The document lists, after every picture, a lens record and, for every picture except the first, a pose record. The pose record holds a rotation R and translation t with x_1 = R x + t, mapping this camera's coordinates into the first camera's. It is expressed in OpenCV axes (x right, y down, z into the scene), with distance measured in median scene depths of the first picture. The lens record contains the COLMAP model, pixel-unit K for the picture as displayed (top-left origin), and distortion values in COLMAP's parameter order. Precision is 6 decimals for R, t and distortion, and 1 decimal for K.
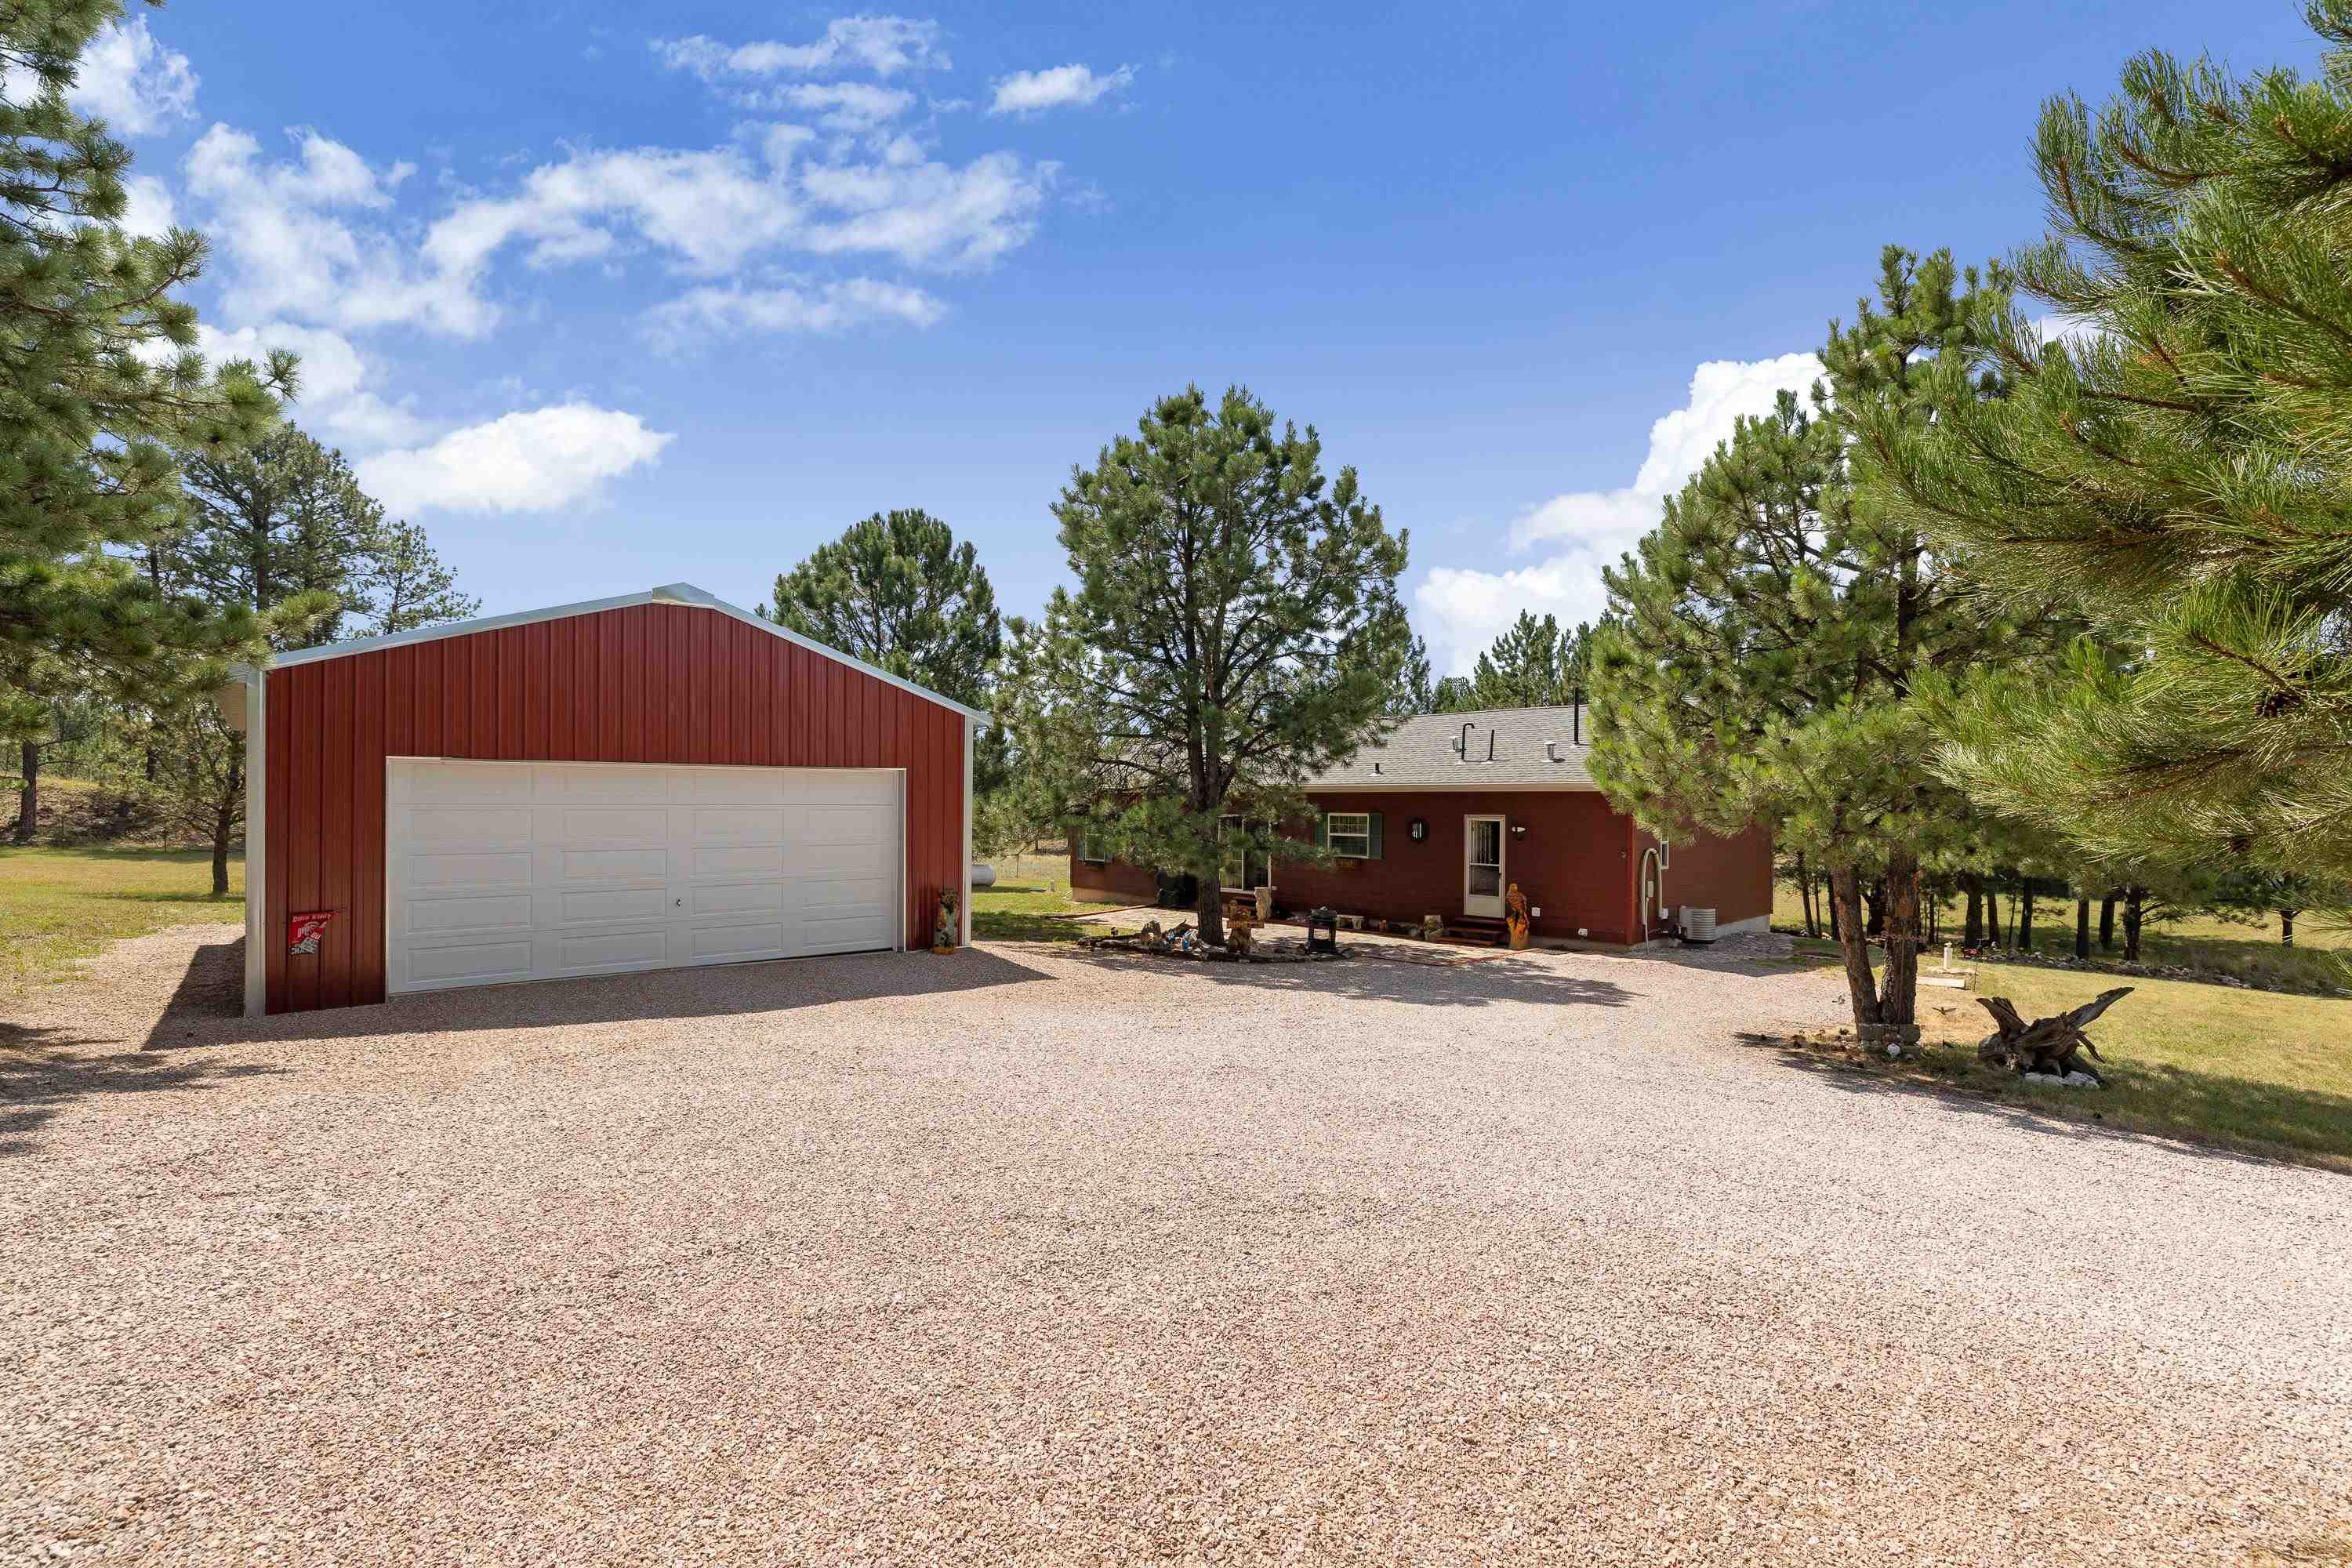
lens RADIAL K [[1005.6, 0, 1164.8], [0, 1005.6, 780.5], [0, 0, 1]] dist [-0.001843, -0.000218]
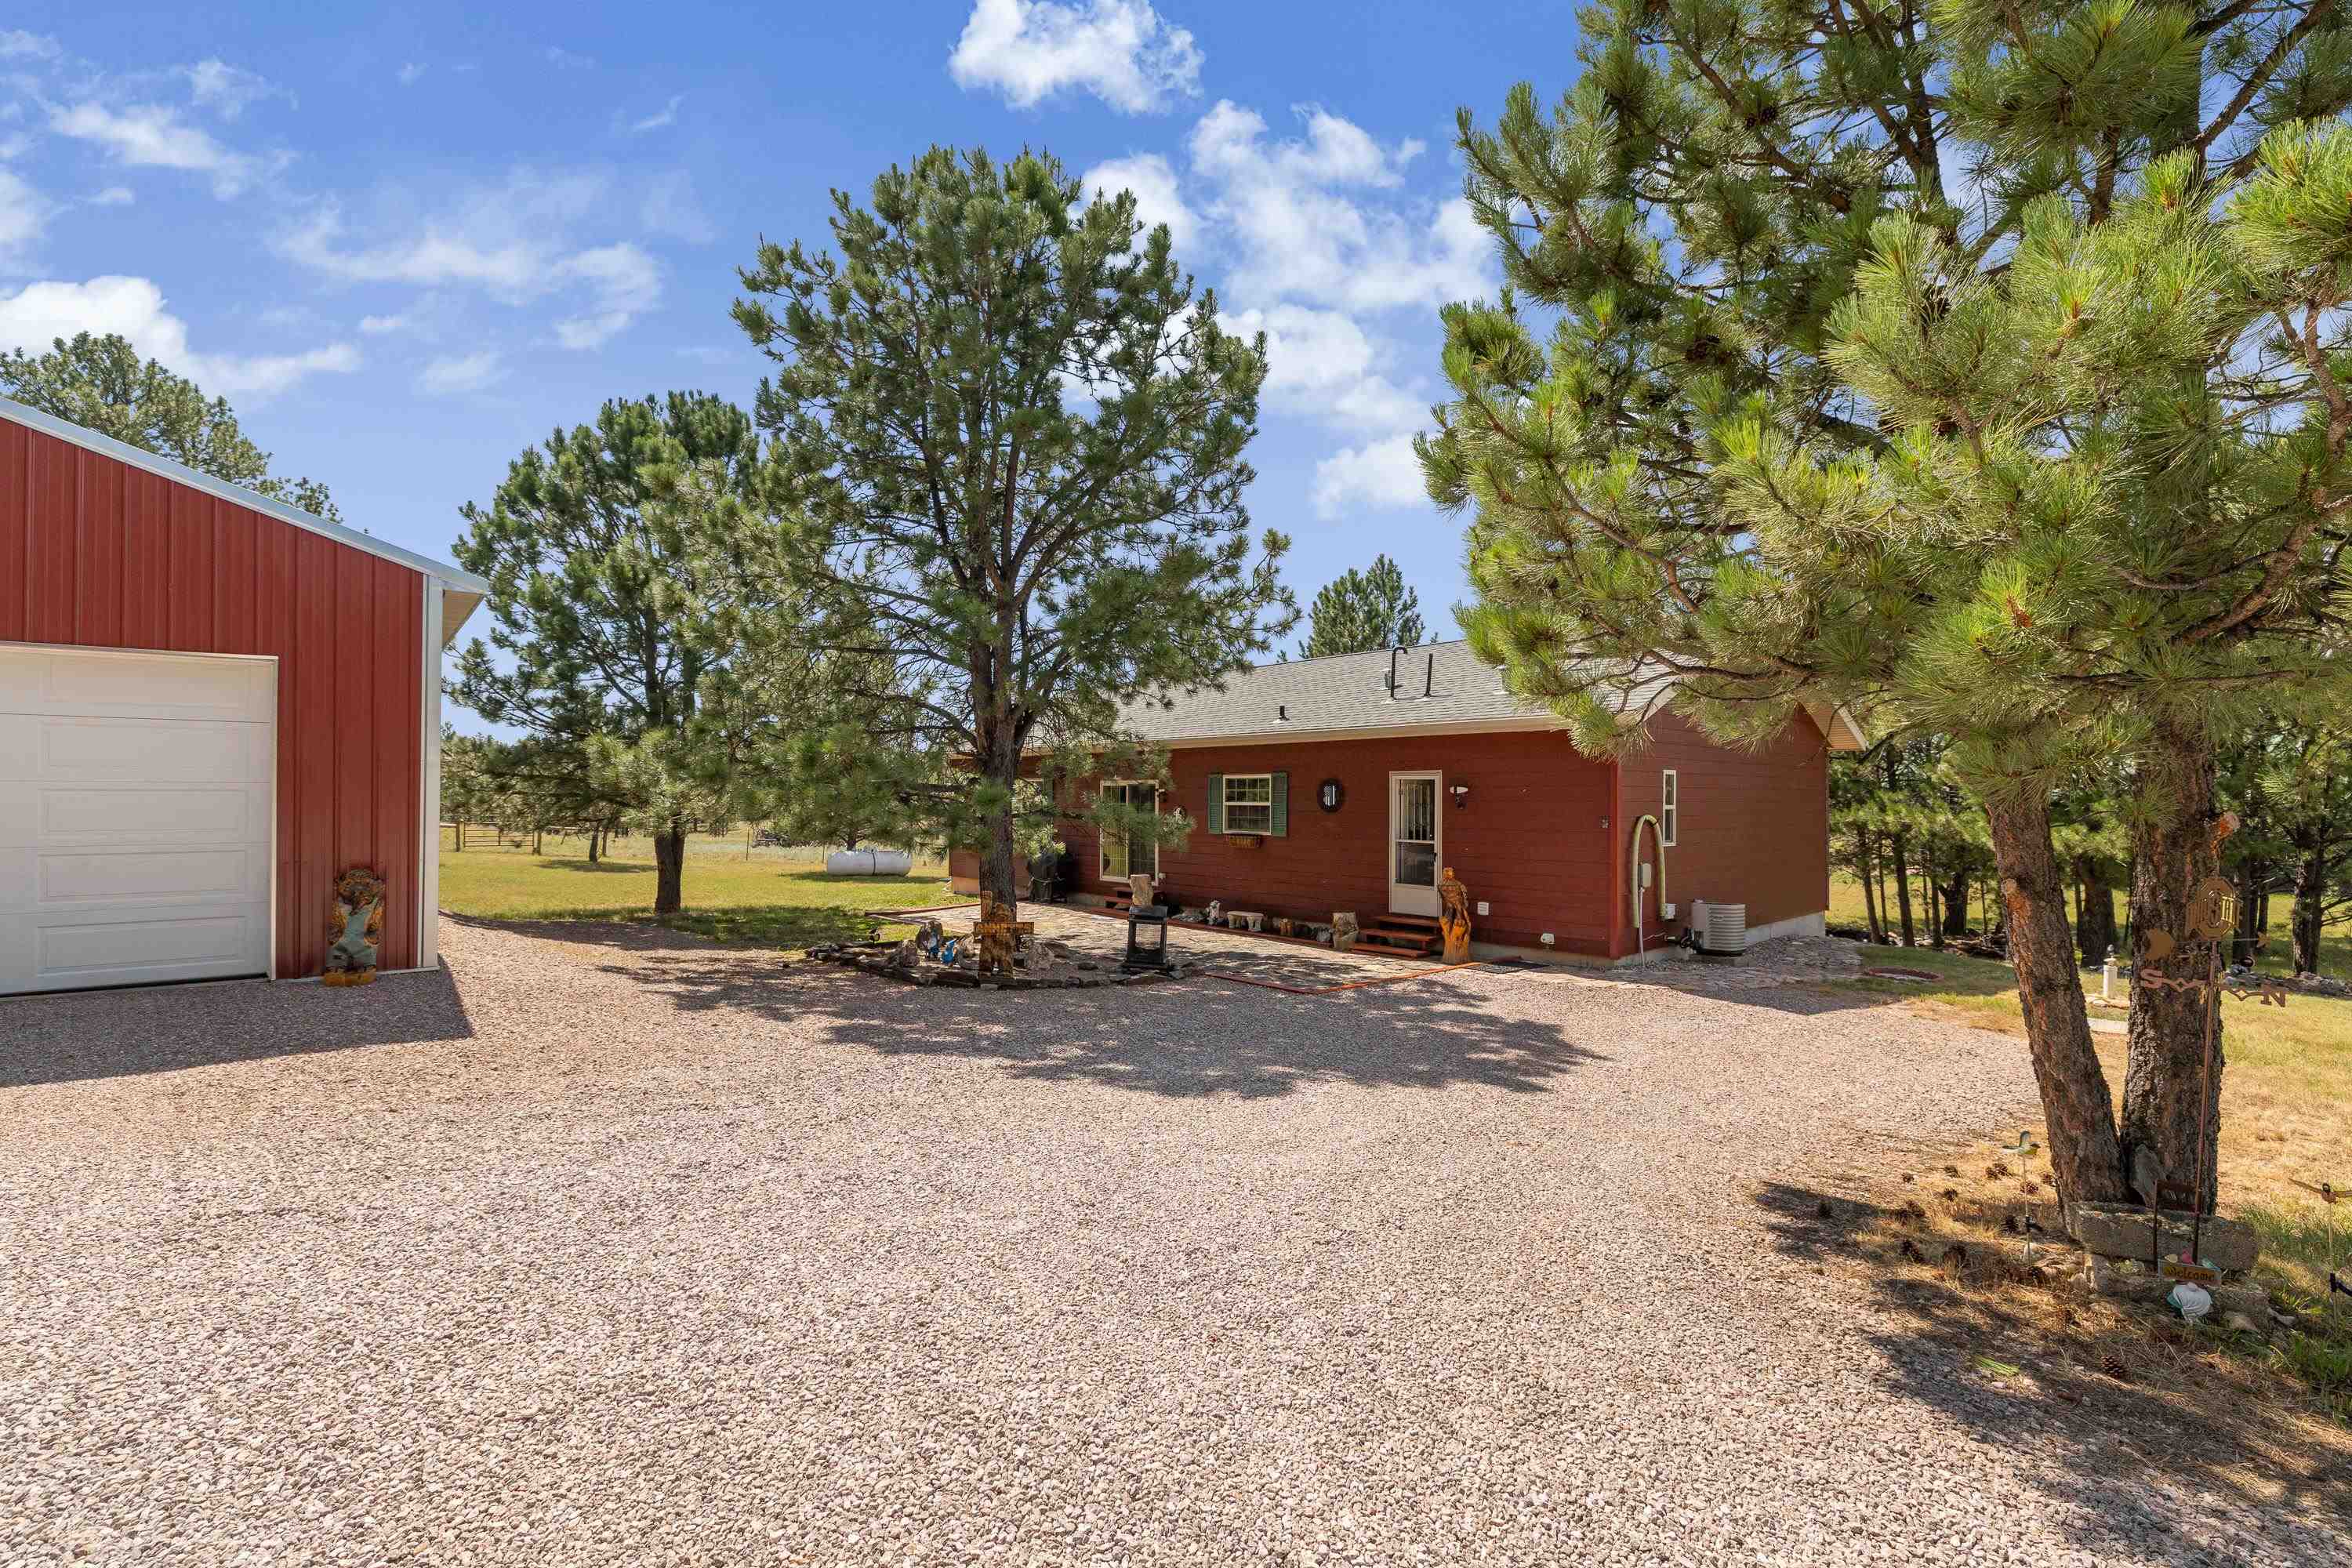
lens RADIAL K [[1005.6, 0, 1179.4], [0, 1005.6, 780.9], [0, 0, 1]] dist [-0.001843, -0.000218]
pose [[0.999689, -0.002647, -0.024793, 0.176701], [0.002826, 0.999970, 0.007220, 0.037009], [0.024773, -0.007288, 0.999667, 0.301384]]
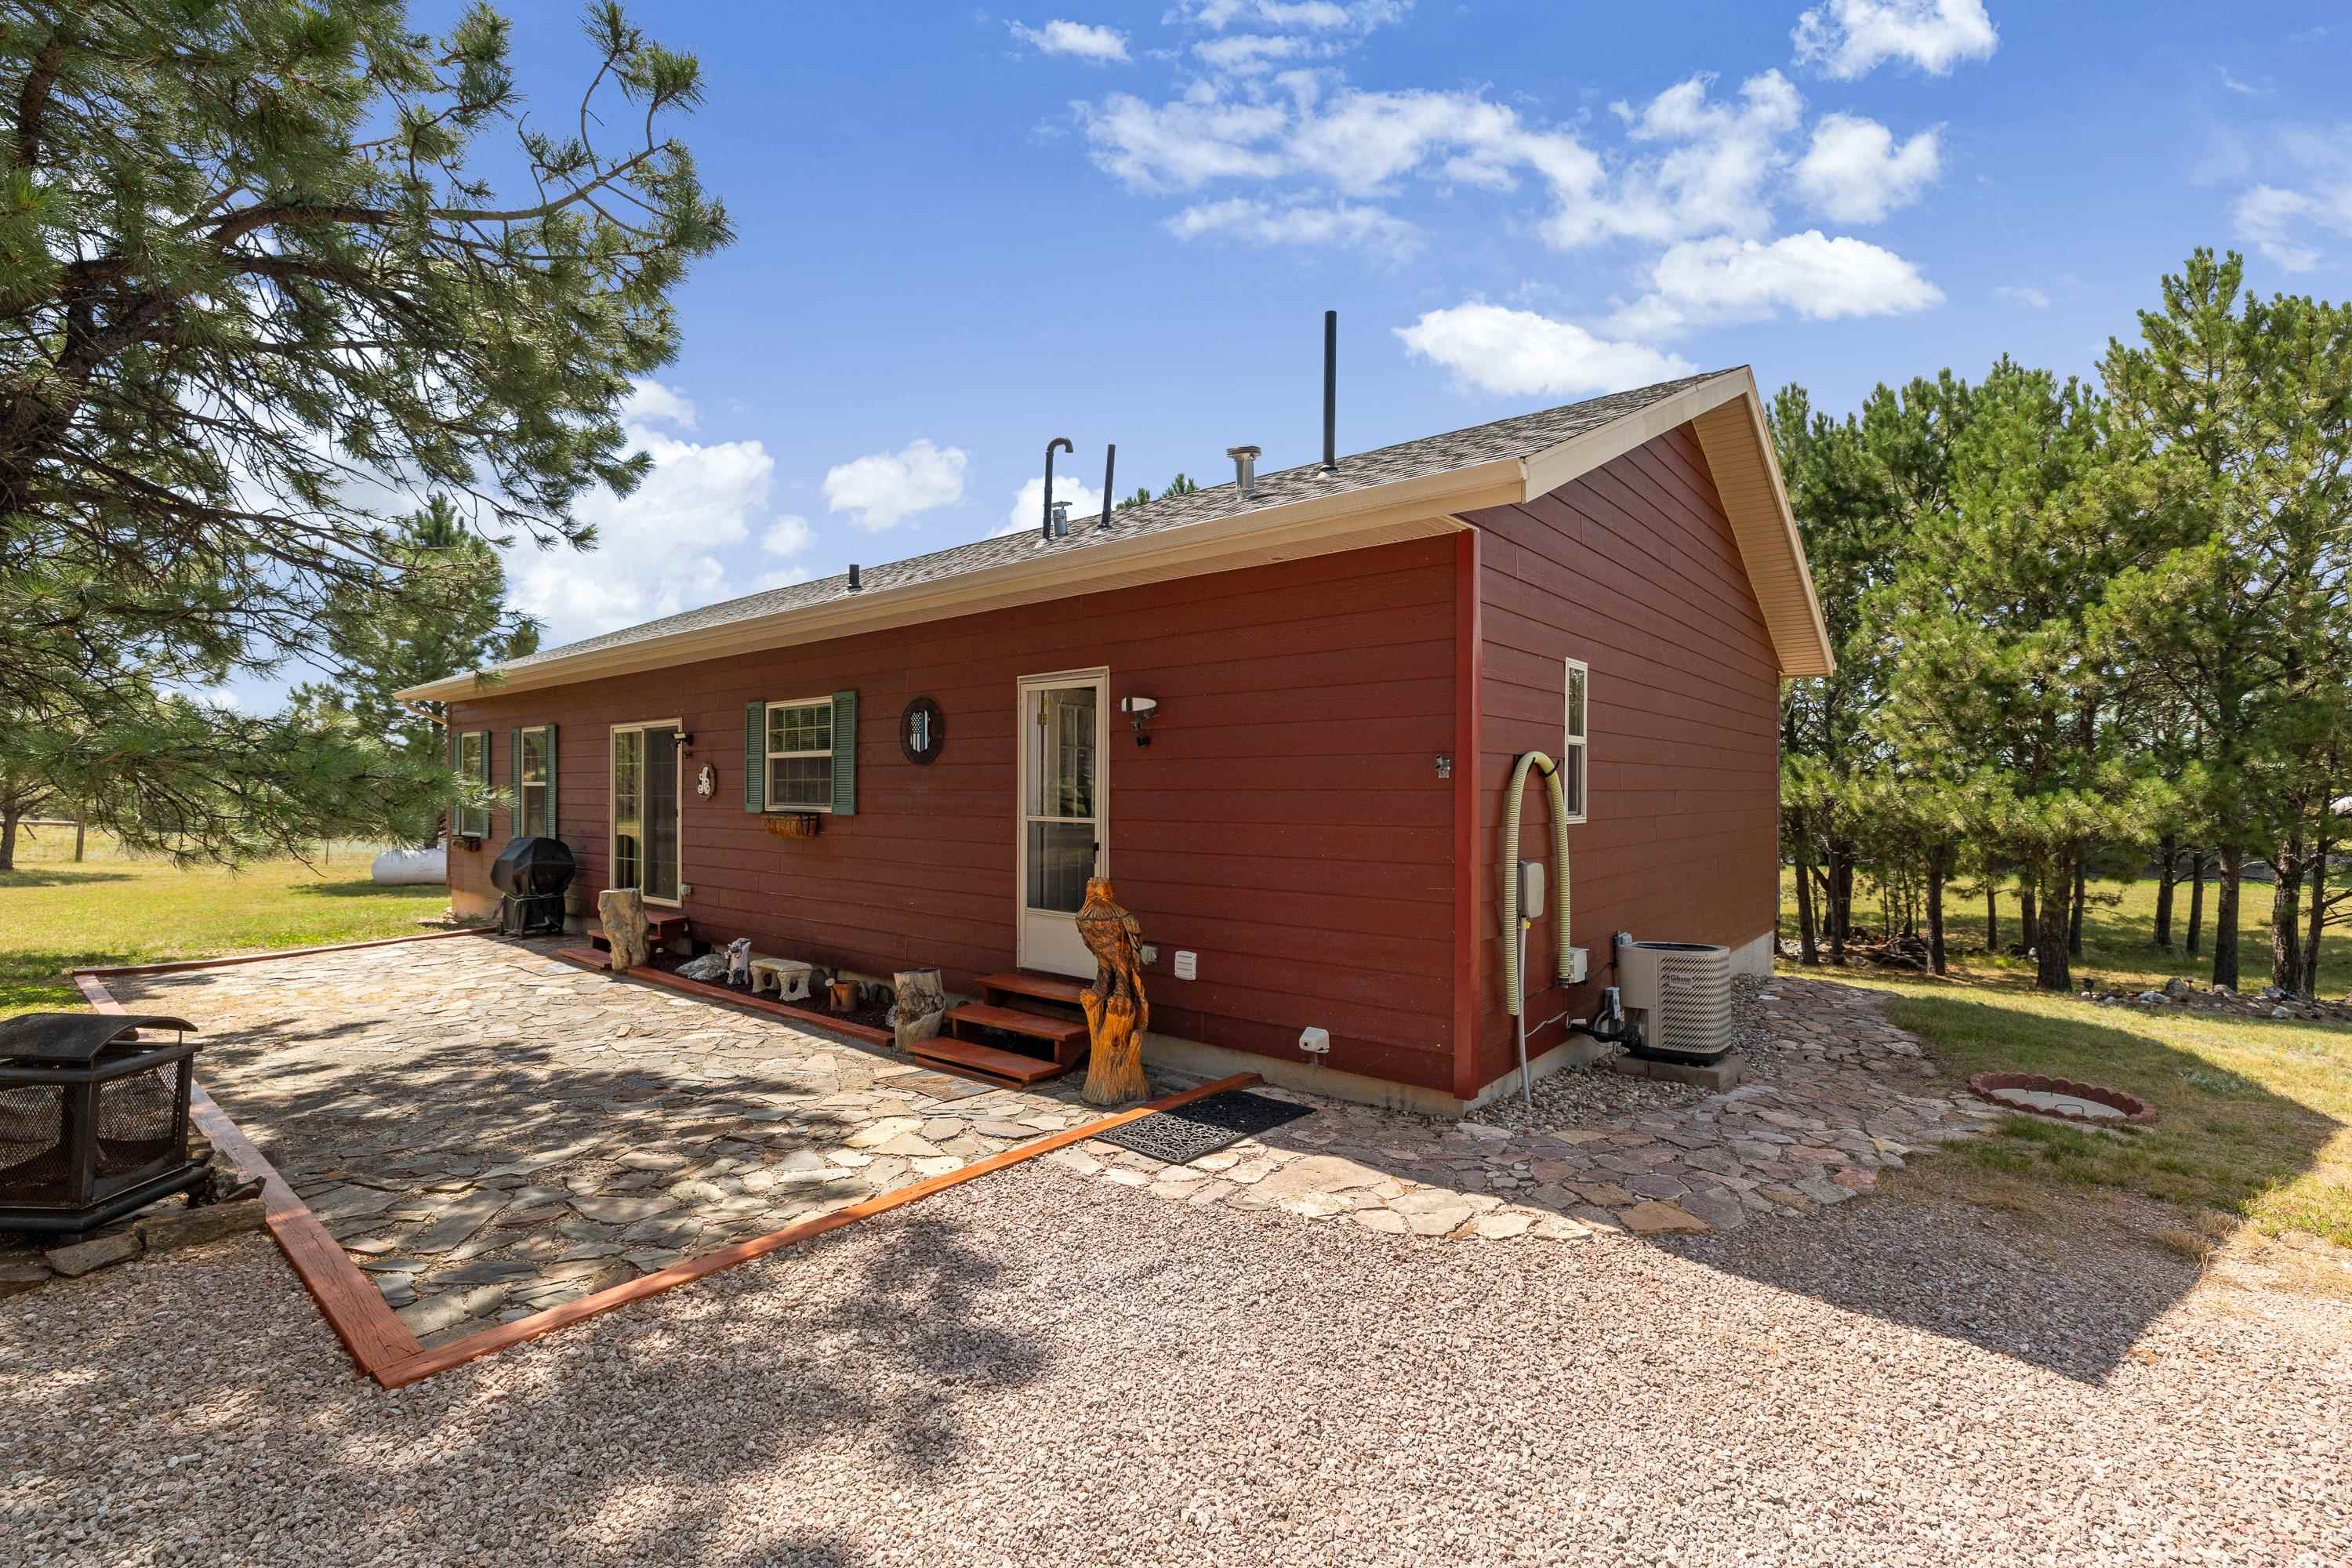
lens RADIAL K [[1005.6, 0, 1184.0], [0, 1005.6, 794.8], [0, 0, 1]] dist [-0.001843, -0.000218]
pose [[0.992380, -0.006183, 0.123063, 0.329881], [0.002675, 0.999586, 0.028647, 0.068607], [-0.123189, -0.028100, 0.991985, 0.689773]]
